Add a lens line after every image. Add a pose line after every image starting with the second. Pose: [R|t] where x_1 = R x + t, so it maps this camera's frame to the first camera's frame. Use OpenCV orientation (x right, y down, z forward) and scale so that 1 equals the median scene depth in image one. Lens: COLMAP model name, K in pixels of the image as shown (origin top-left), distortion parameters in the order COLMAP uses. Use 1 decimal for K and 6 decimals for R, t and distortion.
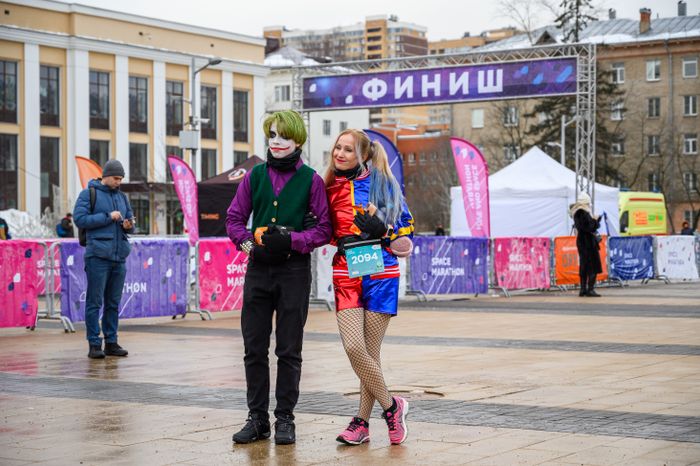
lens RADIAL K [[1463.7, 0, 350.0], [0, 1463.7, 233.0], [0, 0, 1]] dist [-0.041046, -0.371867]
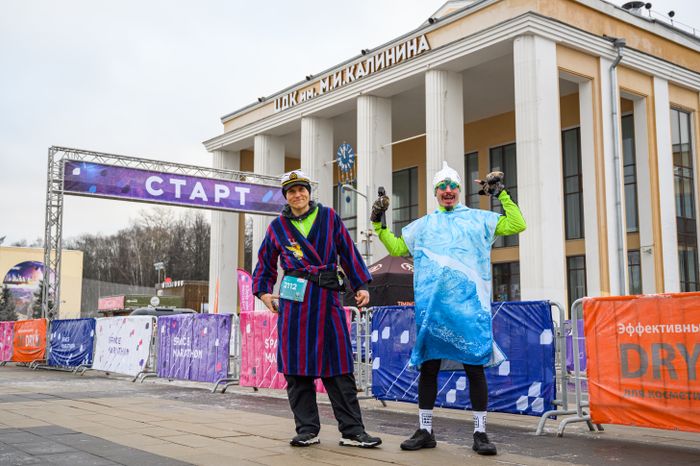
lens RADIAL K [[790.6, 0, 350.0], [0, 790.6, 233.0], [0, 0, 1]] dist [0.003162, 0.001118]
pose [[-0.308662, -0.114954, -0.944200, 0.303870], [0.005891, 0.992420, -0.122751, 0.005199], [0.951154, -0.043451, -0.305645, 0.642825]]
